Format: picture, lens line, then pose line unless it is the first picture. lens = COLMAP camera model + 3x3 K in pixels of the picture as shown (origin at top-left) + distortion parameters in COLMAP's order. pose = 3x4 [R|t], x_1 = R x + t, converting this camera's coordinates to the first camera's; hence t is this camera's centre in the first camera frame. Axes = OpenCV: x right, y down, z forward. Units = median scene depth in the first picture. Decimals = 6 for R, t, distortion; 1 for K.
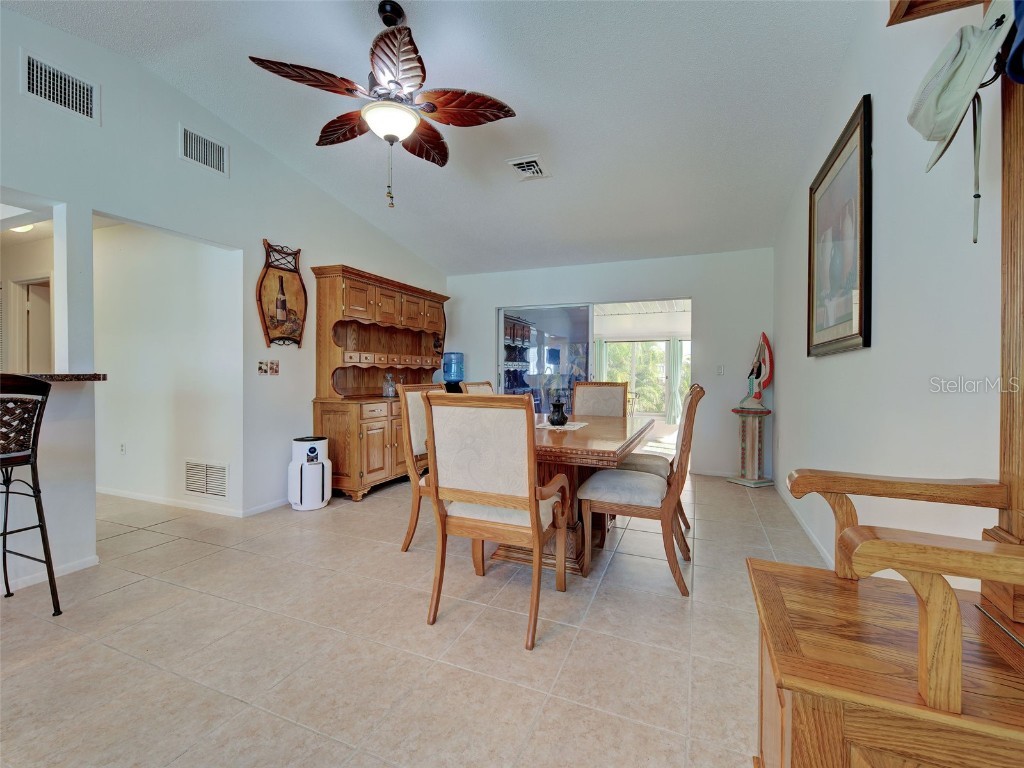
lens RADIAL K [[451.7, 0, 502.8], [0, 451.7, 377.6], [0, 0, 1]] dist [0.008584, -0.005015]
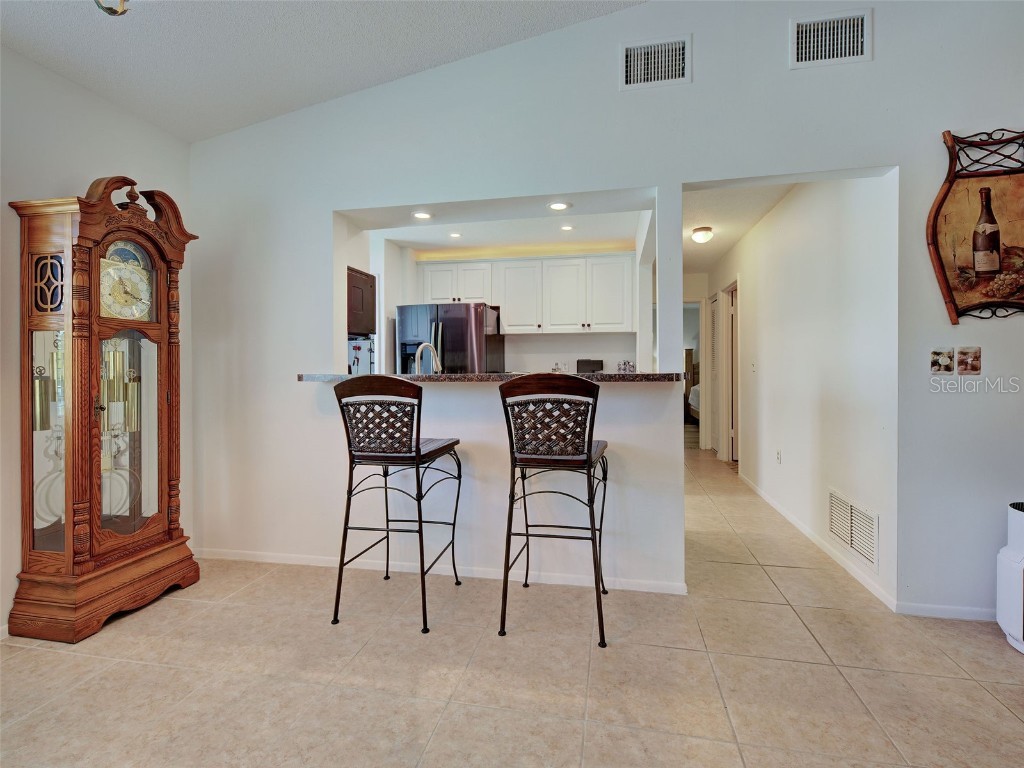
lens RADIAL K [[451.7, 0, 534.8], [0, 451.7, 370.7], [0, 0, 1]] dist [0.008584, -0.005015]
pose [[0.206627, 0.000225, -0.978420, -0.080943], [-0.005514, 0.999984, -0.000934, -0.007151], [0.978404, 0.005588, 0.206625, 0.382659]]
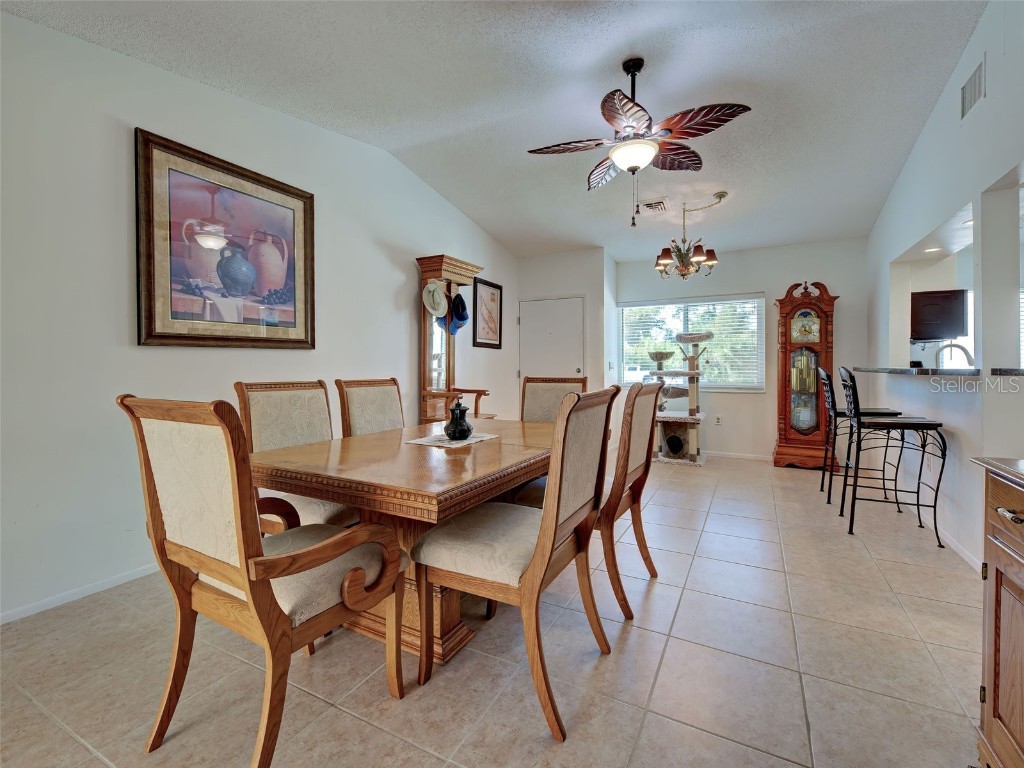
lens RADIAL K [[451.7, 0, 505.6], [0, 451.7, 366.2], [0, 0, 1]] dist [0.008584, -0.005015]
pose [[-0.994695, -0.001330, 0.102862, -0.015945], [-0.000009, 0.999918, 0.012832, -0.018105], [-0.102871, 0.012763, -0.994613, 1.445292]]
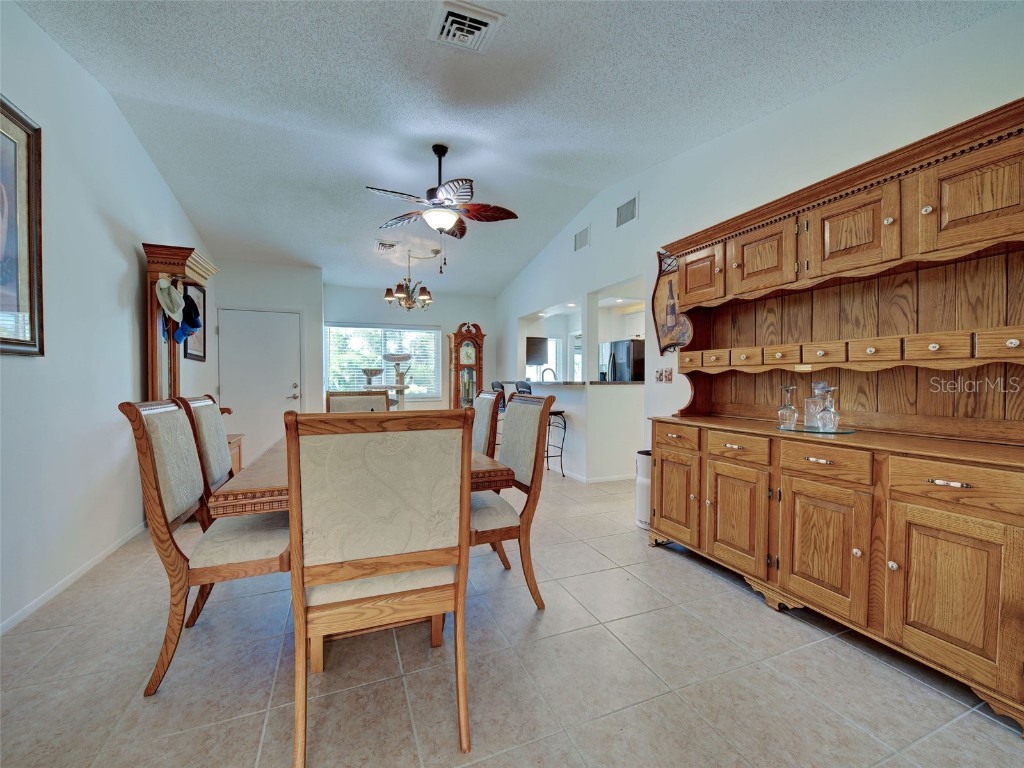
lens RADIAL K [[422.9, 0, 508.6], [0, 422.9, 391.3], [0, 0, 1]] dist [0.000047, -0.000123]
pose [[-0.715783, 0.018065, -0.698089, 0.395968], [-0.006666, 0.999443, 0.032698, -0.016016], [0.698291, 0.028058, -0.715264, 1.442692]]
